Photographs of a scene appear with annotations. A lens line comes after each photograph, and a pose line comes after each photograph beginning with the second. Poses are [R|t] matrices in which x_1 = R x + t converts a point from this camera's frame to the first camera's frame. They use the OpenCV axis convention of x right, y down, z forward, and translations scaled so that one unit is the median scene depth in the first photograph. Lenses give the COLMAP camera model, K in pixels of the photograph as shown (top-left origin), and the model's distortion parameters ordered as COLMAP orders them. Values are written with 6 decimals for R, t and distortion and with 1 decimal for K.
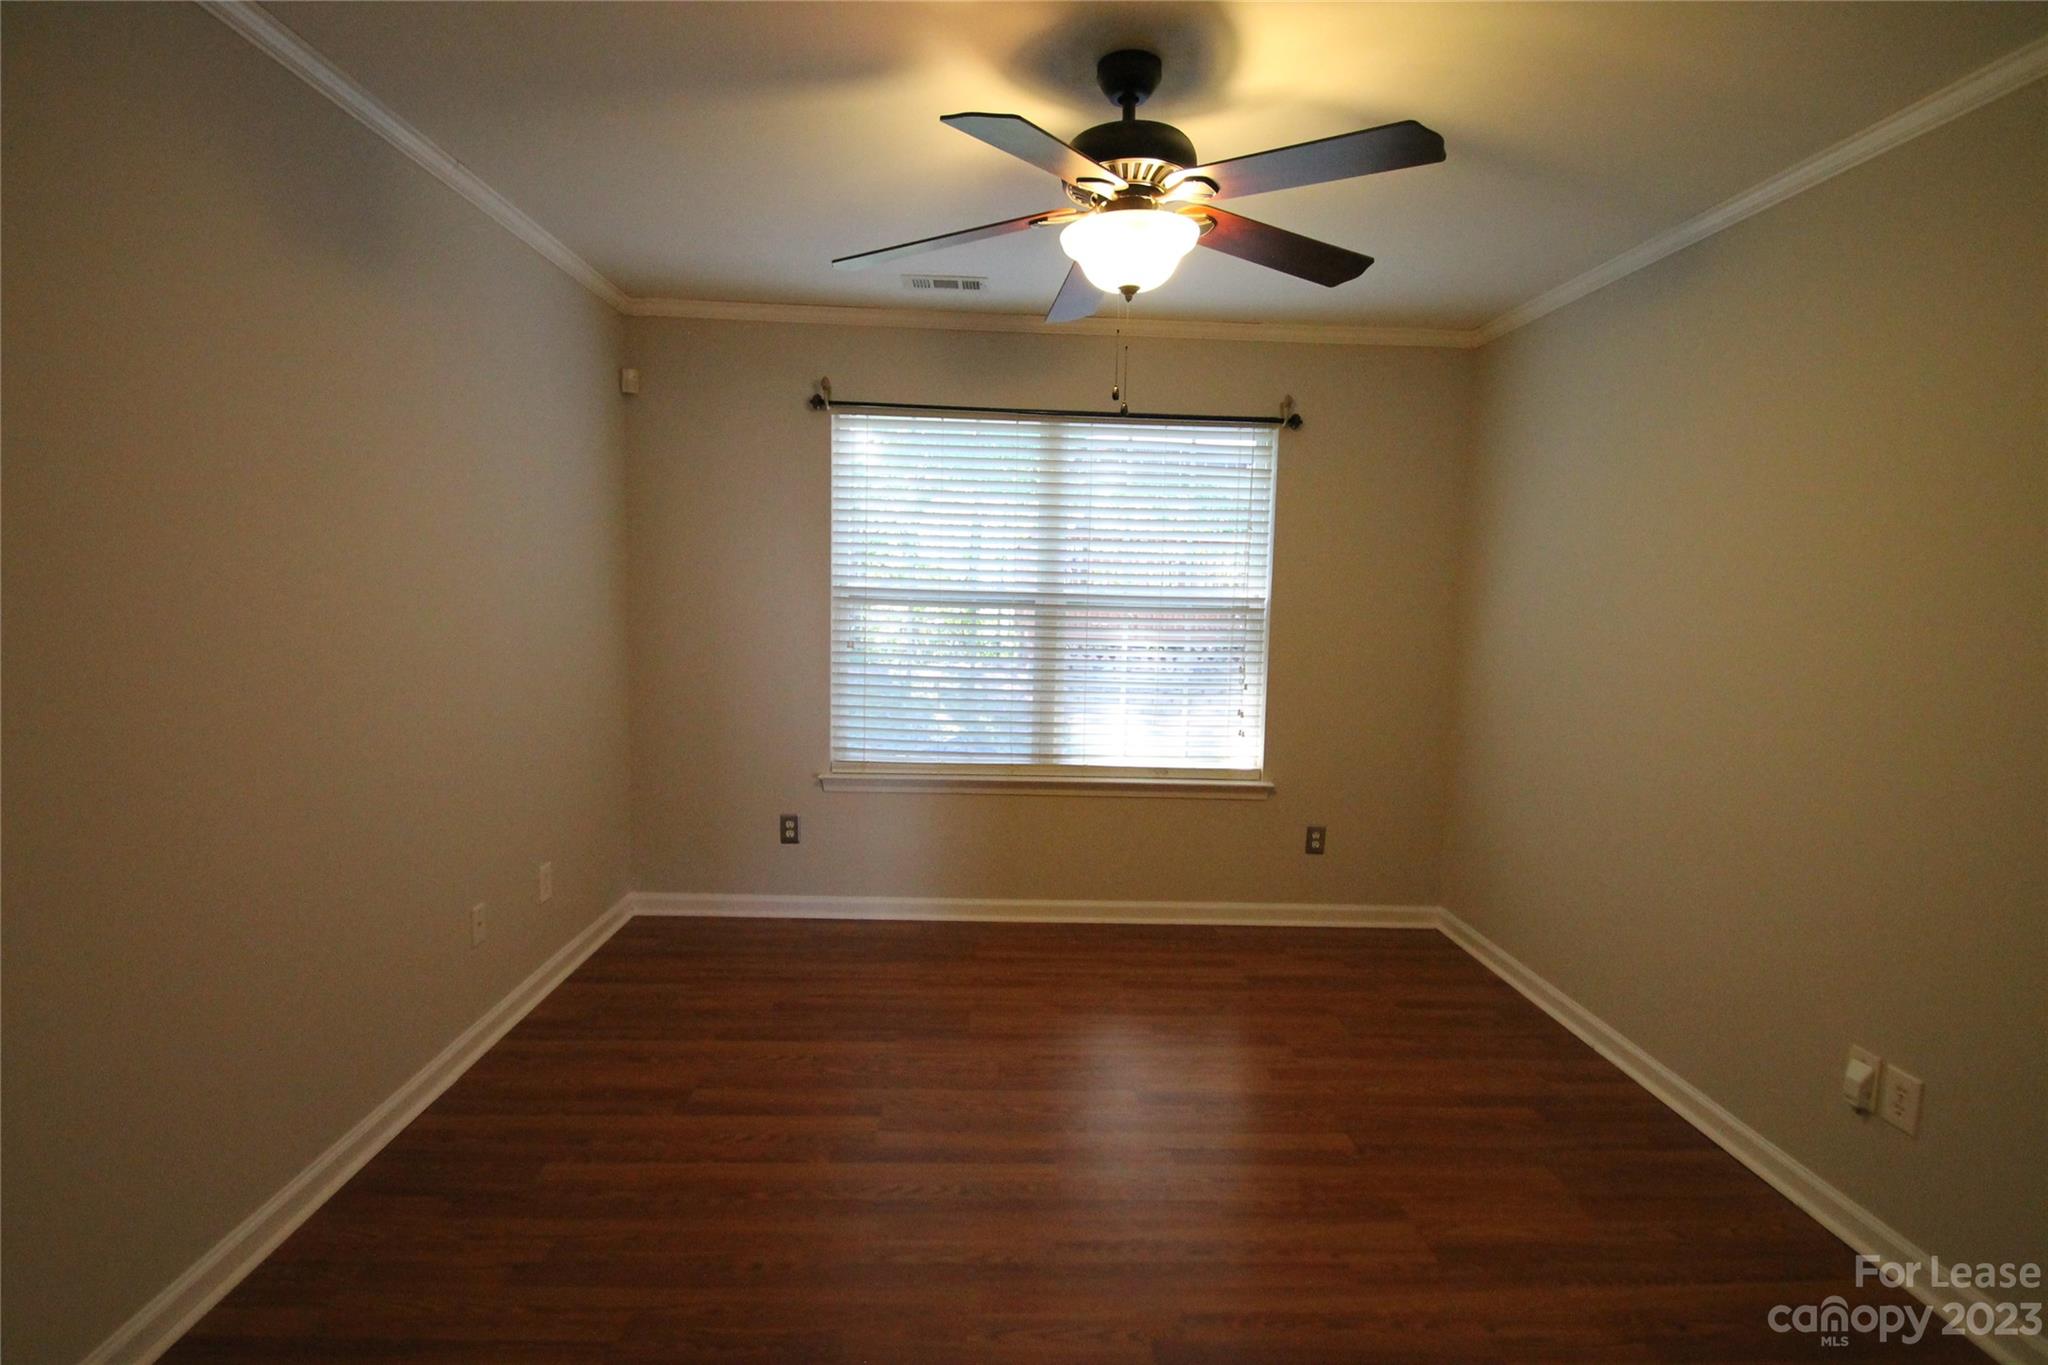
lens RADIAL K [[962.7, 0, 1017.5], [0, 962.7, 678.5], [0, 0, 1]] dist [0.000895, -0.006531]
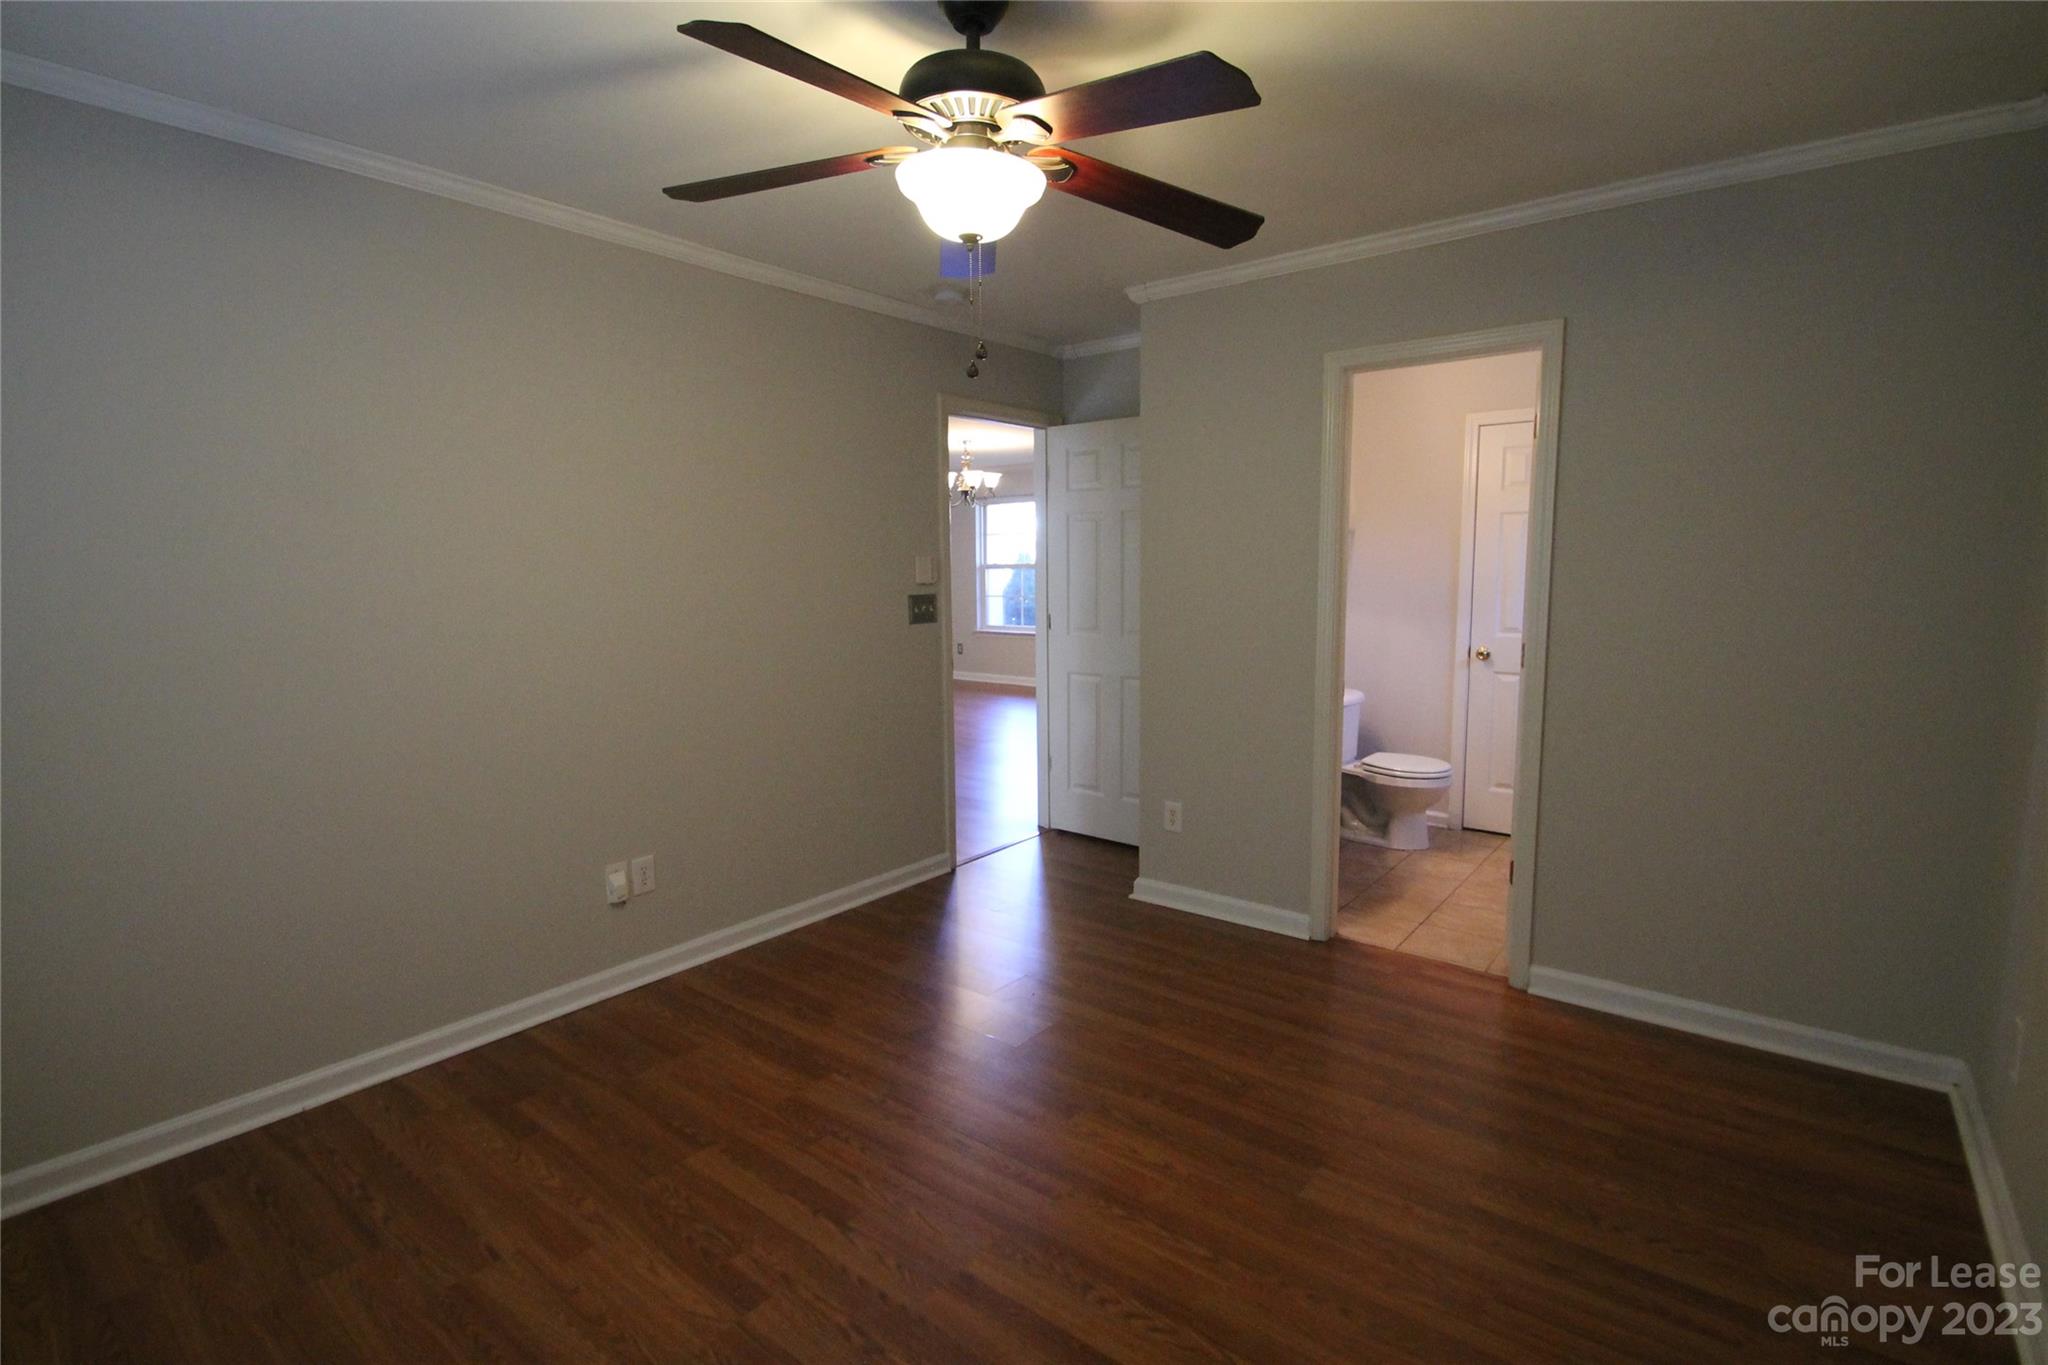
lens RADIAL K [[965.1, 0, 1026.1], [0, 965.1, 678.5], [0, 0, 1]] dist [0.017881, -0.017060]
pose [[-0.762810, -0.097666, 0.639205, -0.286618], [0.048652, 0.977057, 0.207348, -0.093544], [-0.644790, 0.189266, -0.740557, 0.886349]]
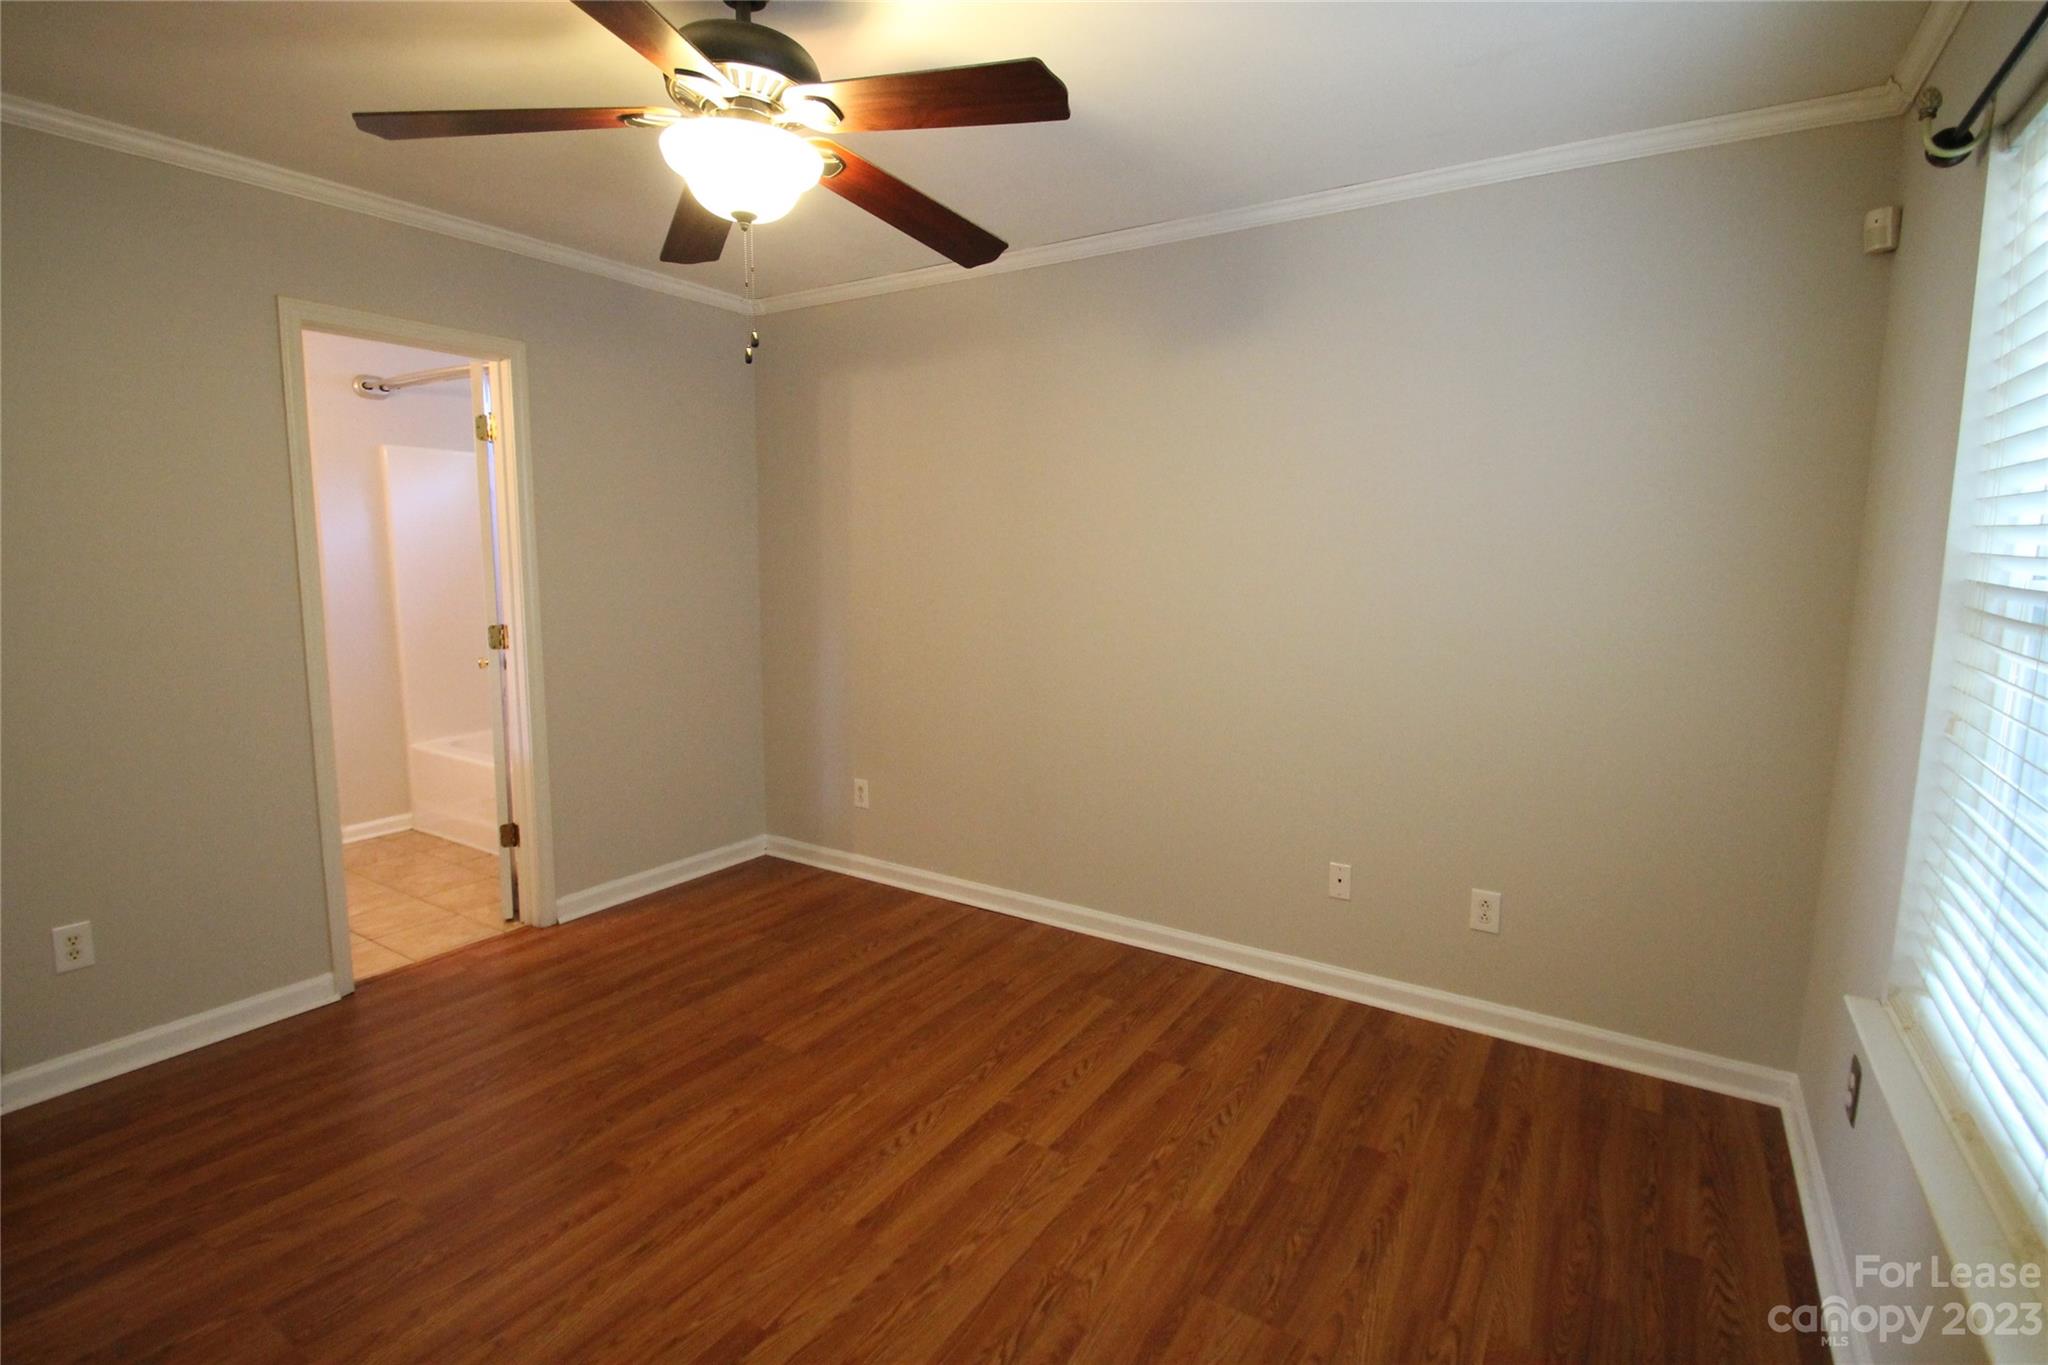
lens RADIAL K [[965.1, 0, 1026.1], [0, 965.1, 678.5], [0, 0, 1]] dist [0.017881, -0.017060]
pose [[-0.568499, 0.077265, -0.819047, 0.374441], [-0.101628, 0.981359, 0.163116, -0.080698], [0.816382, 0.175969, -0.550050, 0.908434]]
